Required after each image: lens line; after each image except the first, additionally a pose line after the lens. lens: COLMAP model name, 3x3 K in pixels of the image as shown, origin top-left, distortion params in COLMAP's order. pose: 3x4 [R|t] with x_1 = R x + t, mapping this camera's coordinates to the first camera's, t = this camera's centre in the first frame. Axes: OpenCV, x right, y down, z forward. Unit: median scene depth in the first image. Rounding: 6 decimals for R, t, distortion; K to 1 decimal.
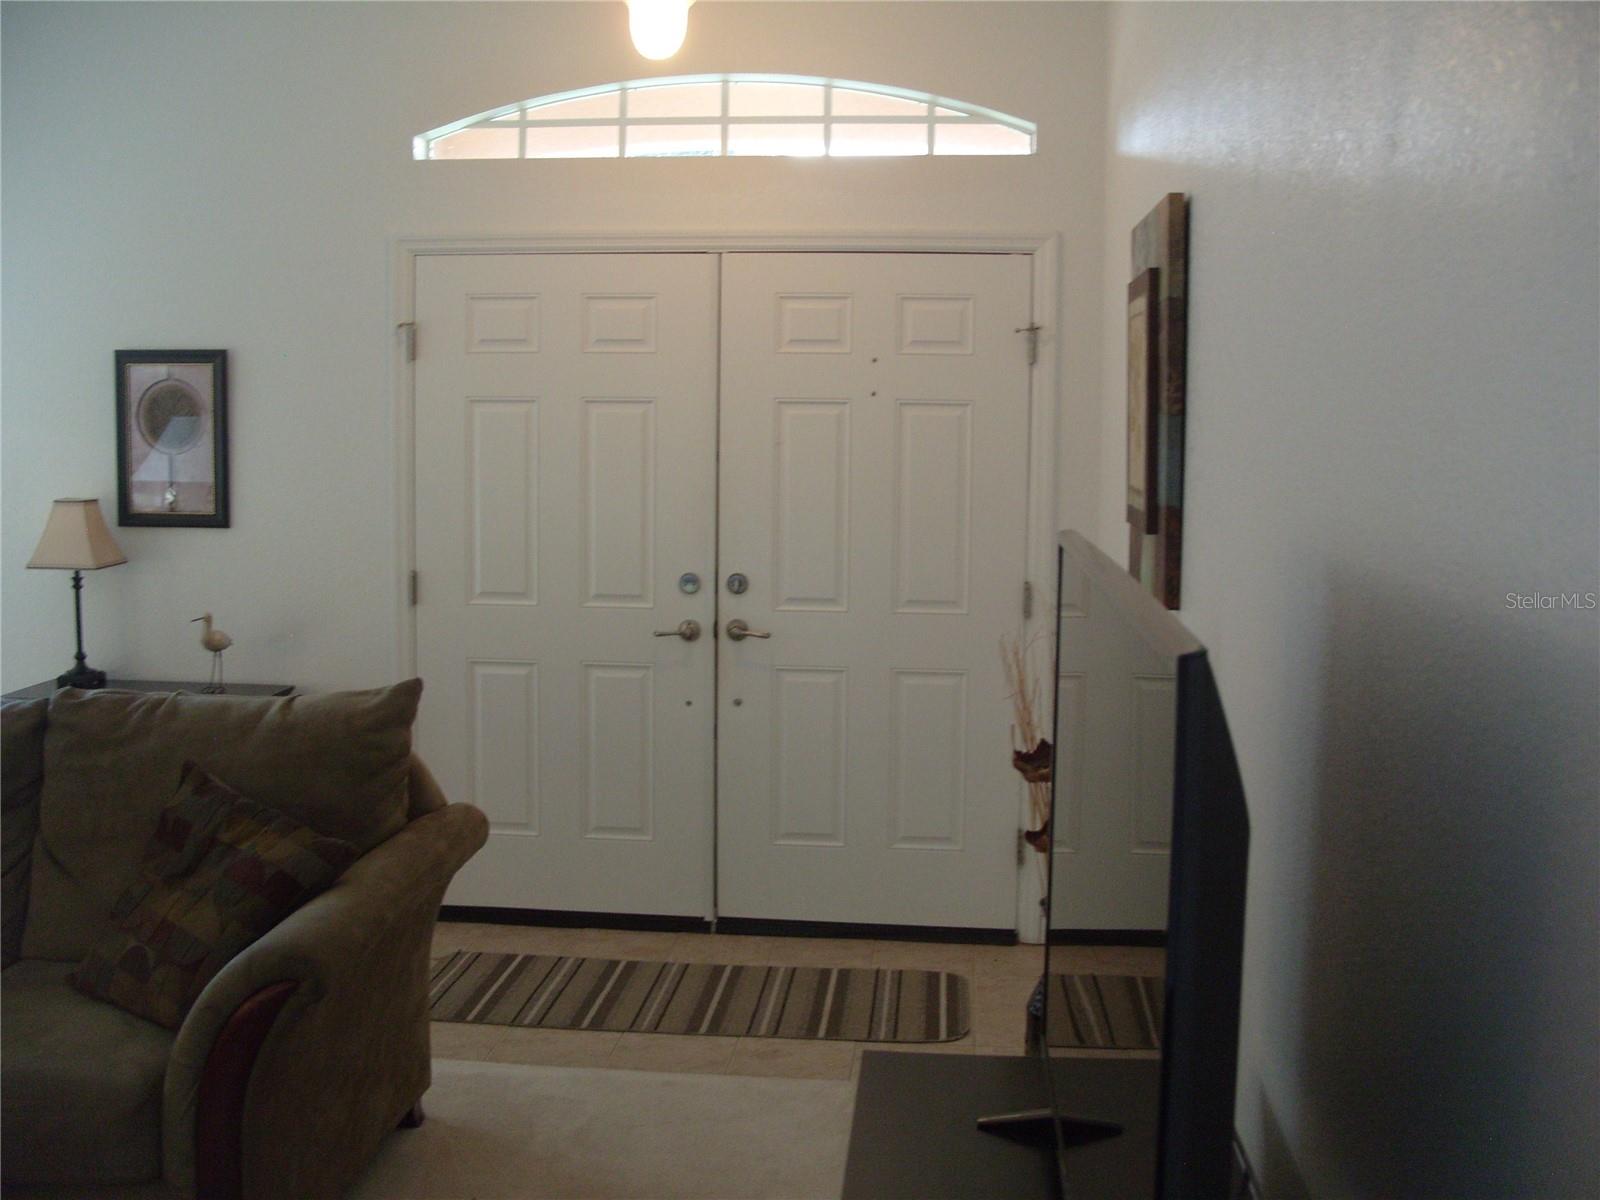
lens RADIAL K [[1712.6, 0, 799.7], [0, 1712.6, 584.2], [0, 0, 1]] dist [-0.137867, 0.000000]
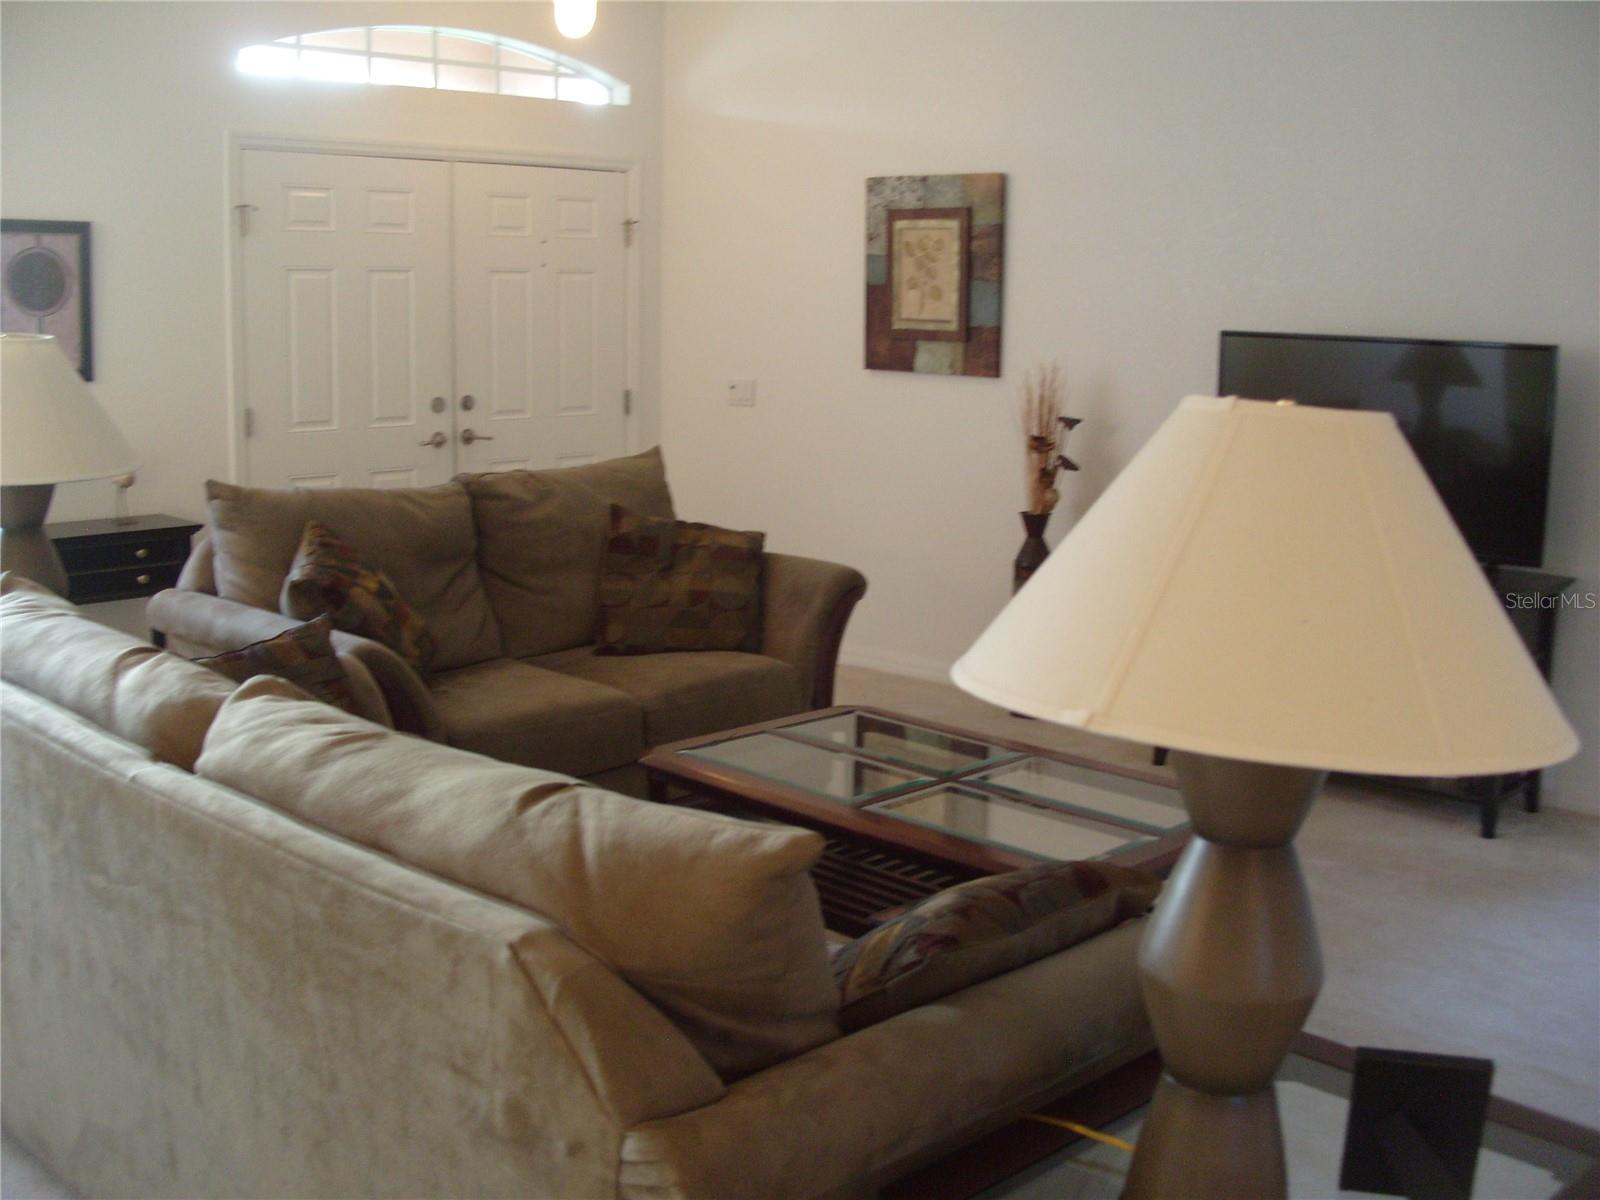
lens RADIAL K [[1712.6, 0, 795.0], [0, 1712.6, 606.1], [0, 0, 1]] dist [-0.137867, 0.000000]
pose [[0.638611, -0.137470, 0.757152, -0.926716], [0.077653, 0.990404, 0.114324, 0.025742], [-0.765602, -0.014214, 0.643157, -0.085078]]
